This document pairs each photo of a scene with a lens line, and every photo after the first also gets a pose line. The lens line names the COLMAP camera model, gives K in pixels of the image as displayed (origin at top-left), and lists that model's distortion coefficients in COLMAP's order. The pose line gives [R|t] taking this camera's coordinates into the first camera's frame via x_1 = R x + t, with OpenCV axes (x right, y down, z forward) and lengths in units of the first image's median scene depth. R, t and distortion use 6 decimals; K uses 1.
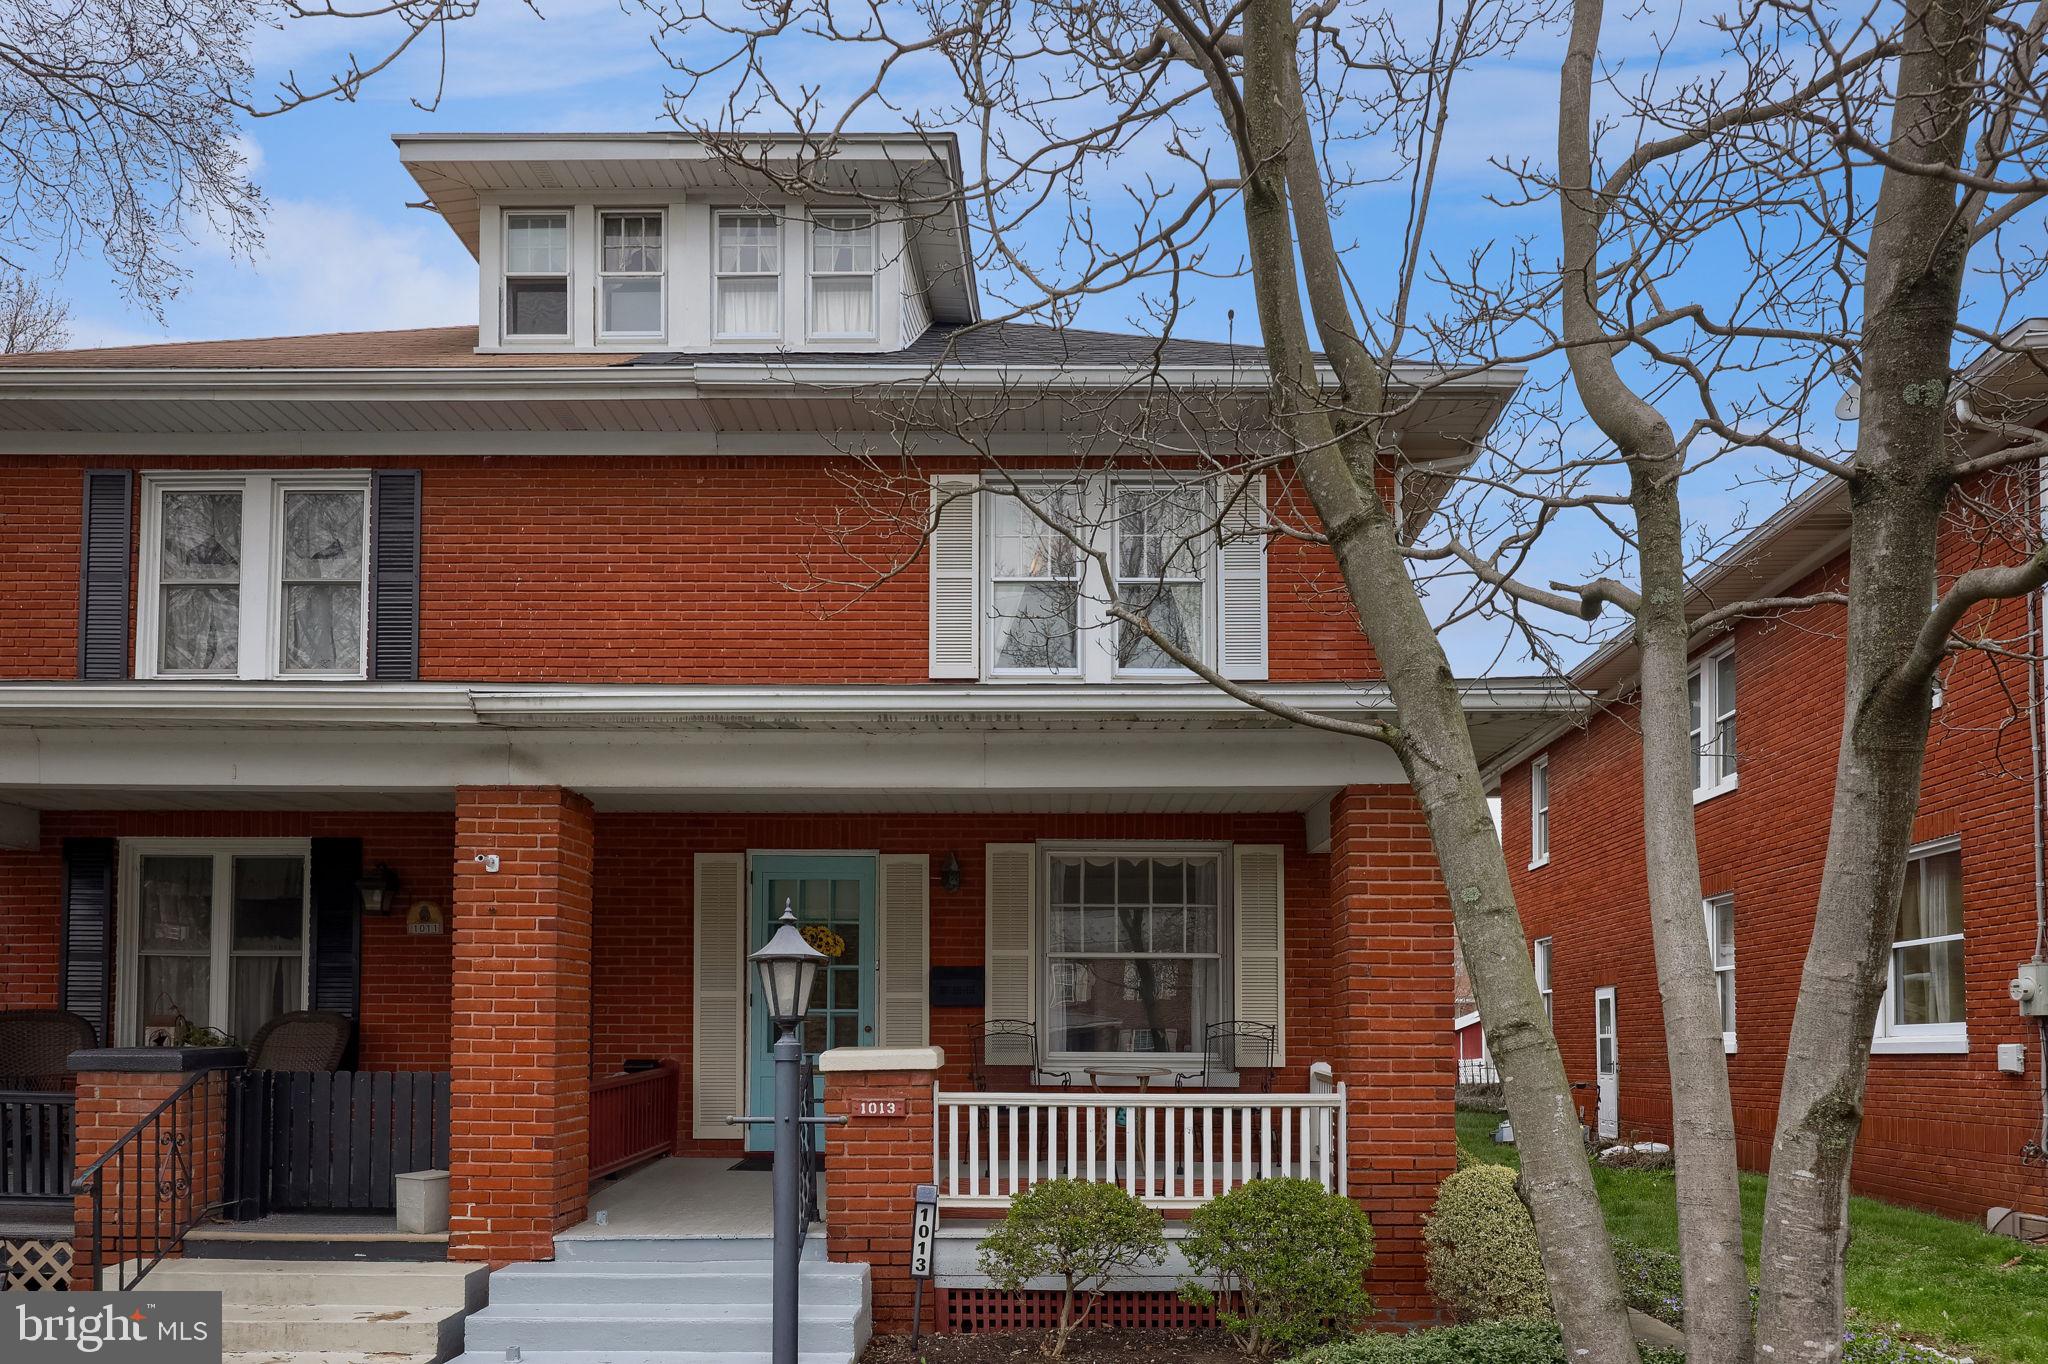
lens RADIAL K [[1987.1, 0, 1024.0], [0, 1987.1, 682.0], [0, 0, 1]] dist [-0.001391, -0.006514]
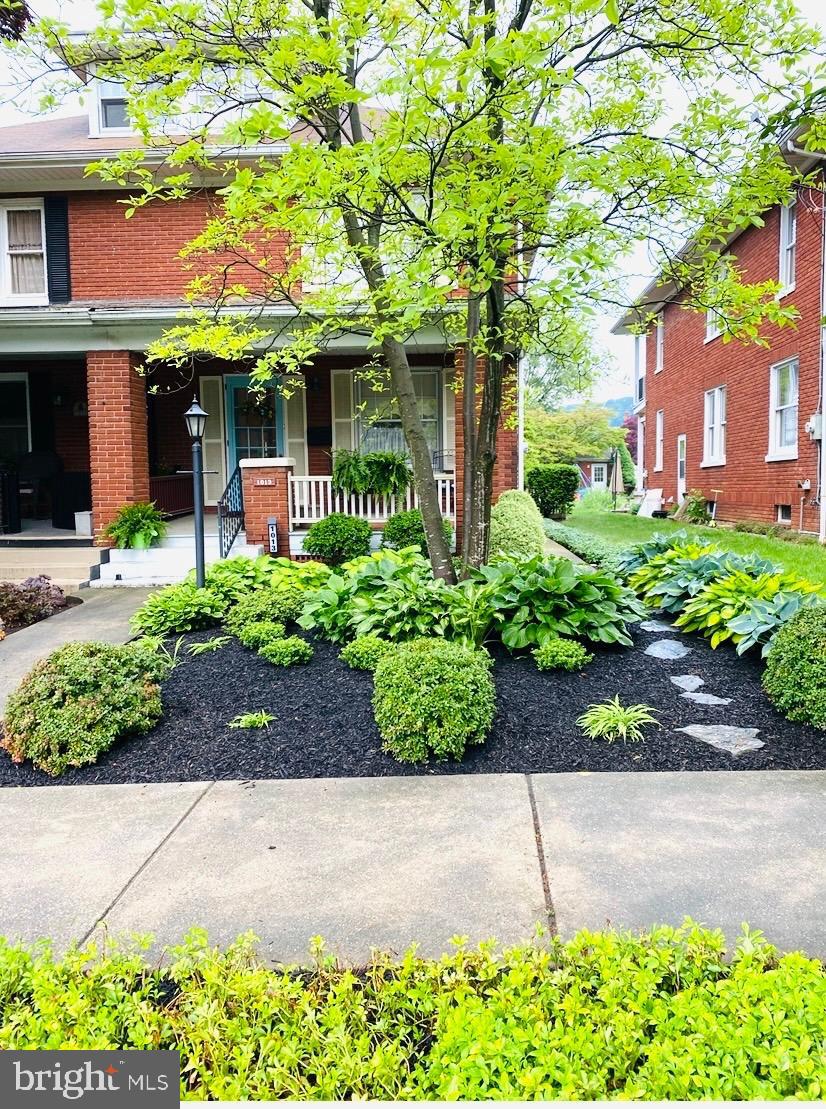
lens RADIAL K [[2160.0, 0, 413.0], [0, 2160.0, 554.5], [0, 0, 1]] dist [0.001289, -0.067945]
pose [[0.986395, -0.009146, -0.164137, 0.481113], [0.037789, 0.984329, 0.172248, -0.127880], [0.159990, -0.176107, 0.971282, -1.373242]]
